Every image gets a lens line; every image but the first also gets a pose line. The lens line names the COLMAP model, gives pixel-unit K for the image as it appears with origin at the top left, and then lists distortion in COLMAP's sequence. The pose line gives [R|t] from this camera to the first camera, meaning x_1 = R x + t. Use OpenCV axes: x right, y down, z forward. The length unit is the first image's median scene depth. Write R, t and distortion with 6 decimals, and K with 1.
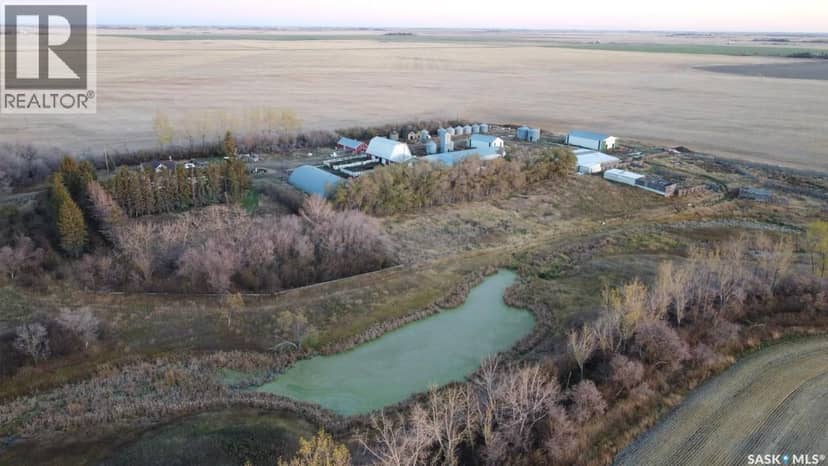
lens RADIAL K [[627.1, 0, 412.9], [0, 627.1, 233.5], [0, 0, 1]] dist [0.001360, 0.003657]
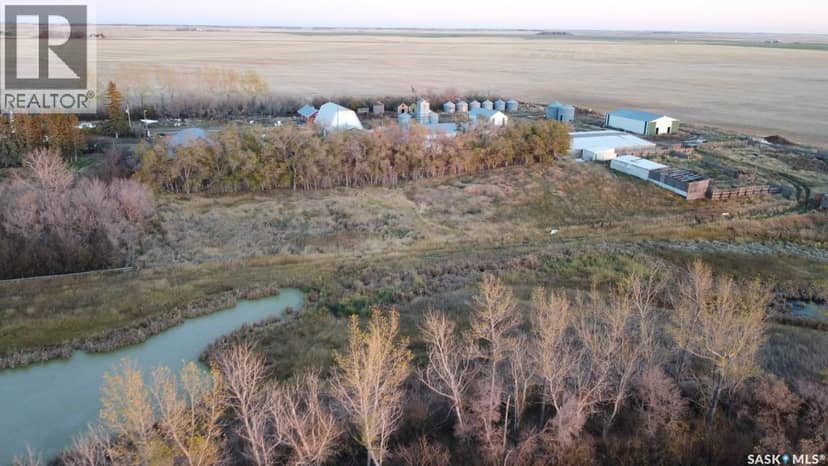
lens RADIAL K [[627.1, 0, 415.4], [0, 627.1, 231.2], [0, 0, 1]] dist [0.001360, 0.003657]
pose [[0.969776, 0.077960, -0.231209, 0.272718], [-0.079778, 0.996812, 0.001493, -0.006004], [0.230588, 0.016998, 0.972903, 0.315269]]
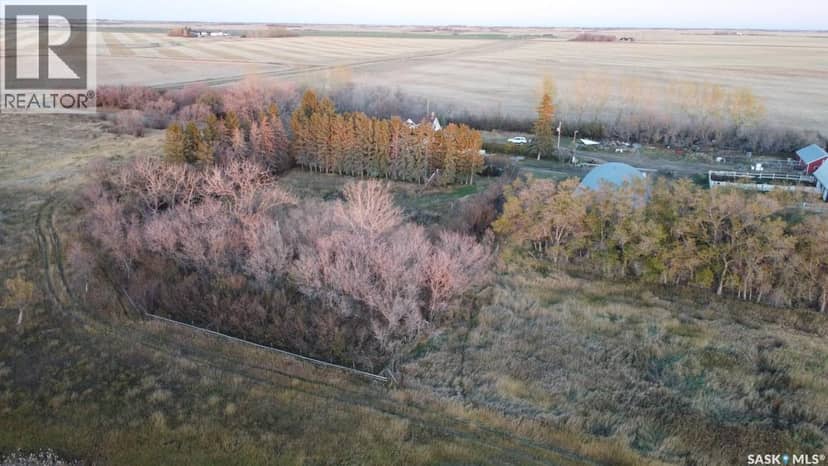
lens RADIAL K [[627.1, 0, 413.5], [0, 627.1, 232.3], [0, 0, 1]] dist [0.001360, 0.003657]
pose [[0.514308, 0.266258, -0.815226, 0.213045], [-0.275434, 0.951507, 0.137003, -0.073485], [0.812172, 0.154079, 0.562705, 0.524933]]
